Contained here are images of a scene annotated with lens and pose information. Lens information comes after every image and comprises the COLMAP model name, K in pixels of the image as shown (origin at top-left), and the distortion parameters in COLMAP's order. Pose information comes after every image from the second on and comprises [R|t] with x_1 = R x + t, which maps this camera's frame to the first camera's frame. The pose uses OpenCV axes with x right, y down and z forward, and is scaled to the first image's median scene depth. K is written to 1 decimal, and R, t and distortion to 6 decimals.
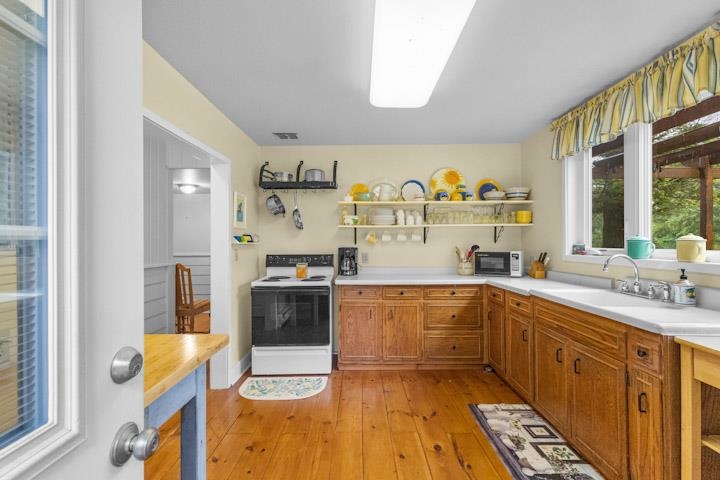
lens RADIAL K [[331.1, 0, 360.0], [0, 331.1, 240.0], [0, 0, 1]] dist [0.004510, 0.000238]
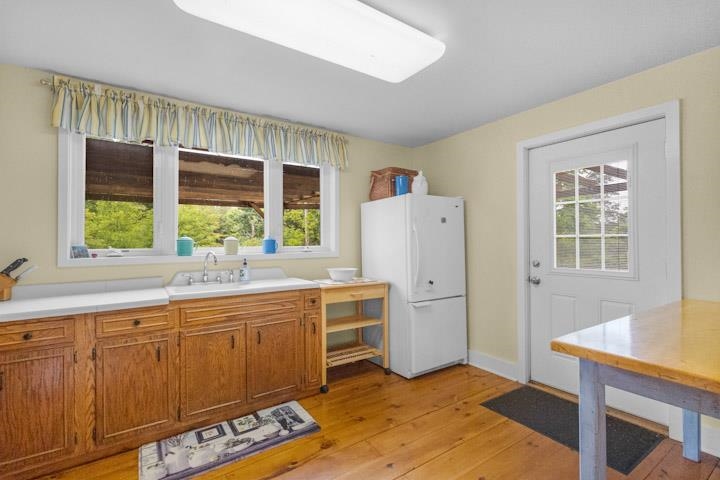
lens RADIAL K [[331.1, 0, 360.0], [0, 331.1, 240.0], [0, 0, 1]] dist [0.004510, 0.000238]
pose [[-0.560355, 0.013903, 0.828136, -0.355269], [0.005595, 0.999900, -0.013000, 0.013366], [-0.828234, -0.002651, -0.560376, 0.798783]]
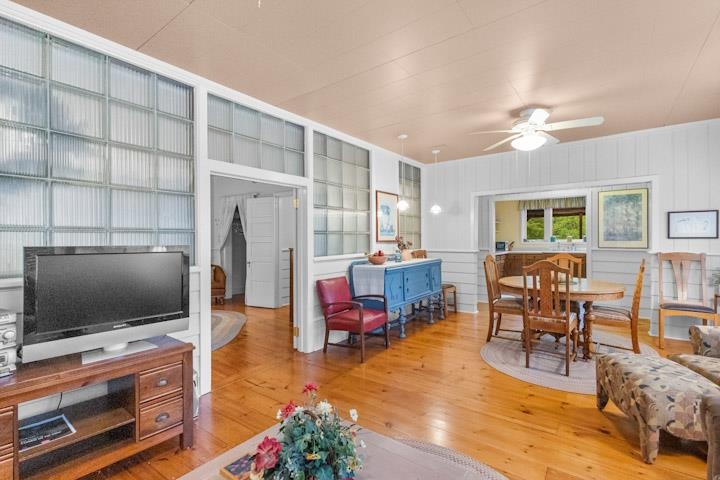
lens RADIAL K [[332.4, 0, 360.0], [0, 332.4, 240.0], [0, 0, 1]] dist [0.001270, -0.000039]
pose [[0.598853, 0.001129, 0.800858, -2.449805], [-0.005520, 0.999981, 0.002718, 0.025511], [-0.800840, -0.006048, 0.598848, 0.342964]]
